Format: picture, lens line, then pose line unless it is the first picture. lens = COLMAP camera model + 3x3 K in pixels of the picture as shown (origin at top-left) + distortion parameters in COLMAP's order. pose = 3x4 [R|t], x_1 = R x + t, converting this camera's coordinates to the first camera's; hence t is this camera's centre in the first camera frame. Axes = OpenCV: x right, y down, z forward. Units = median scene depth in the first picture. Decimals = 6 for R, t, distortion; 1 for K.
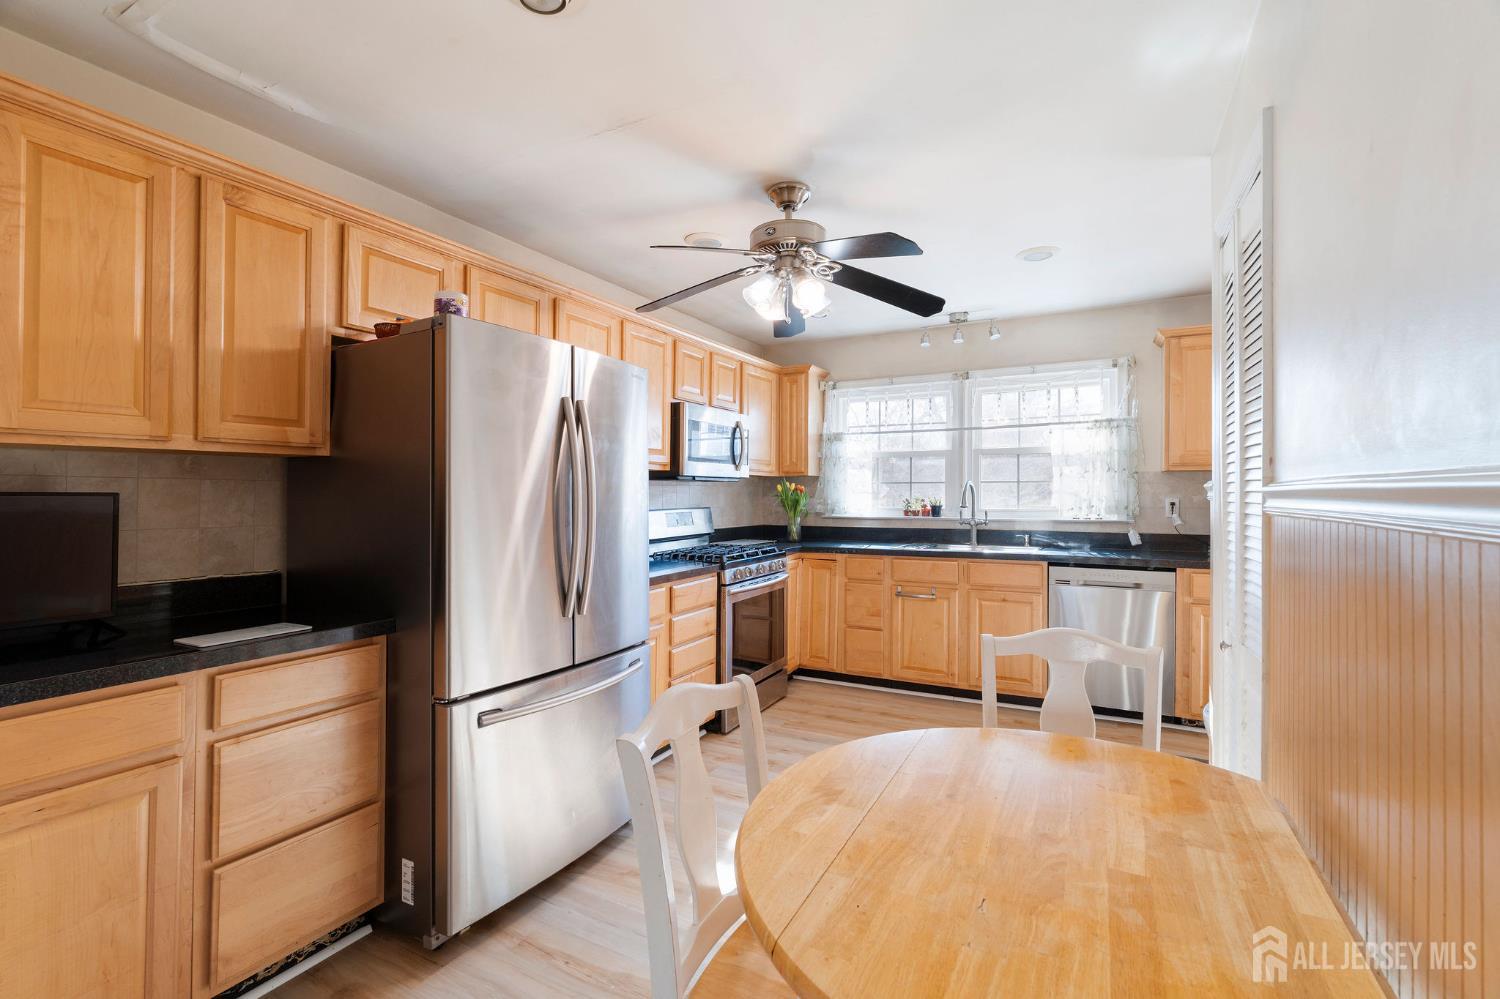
lens RADIAL K [[666.8, 0, 752.5], [0, 666.8, 496.4], [0, 0, 1]] dist [-0.003146, -0.000273]
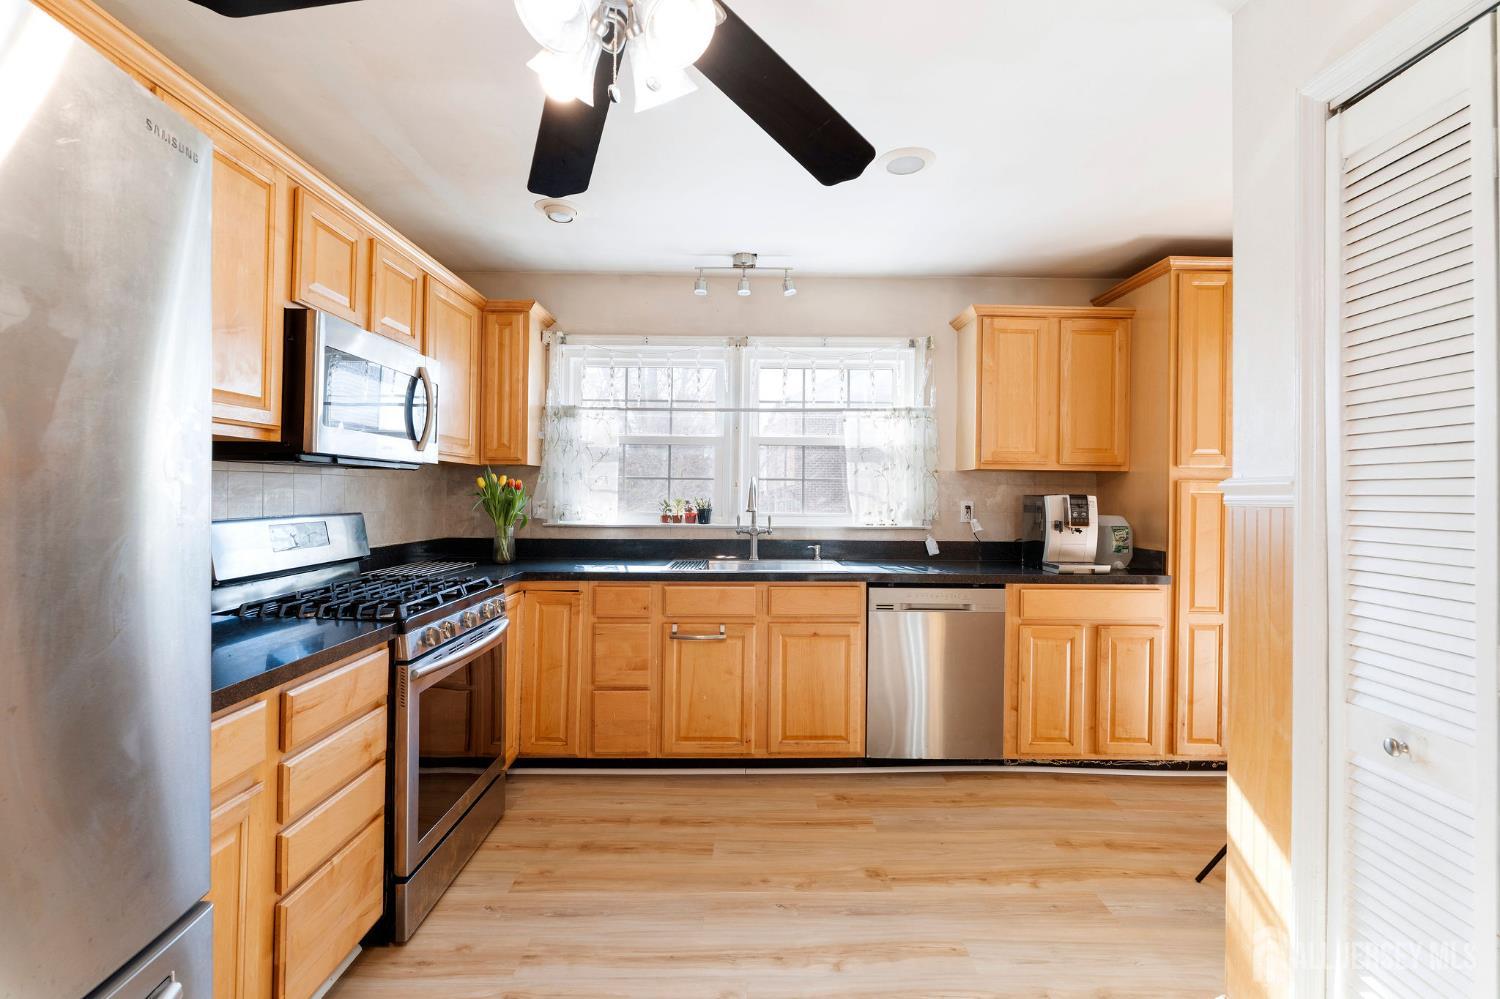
lens RADIAL K [[666.8, 0, 752.5], [0, 666.8, 496.4], [0, 0, 1]] dist [-0.003146, -0.000273]
pose [[0.879353, 0.007607, 0.476110, -0.043684], [-0.008017, 0.999967, -0.001171, -0.000200], [-0.476103, -0.002787, 0.879385, 0.342501]]
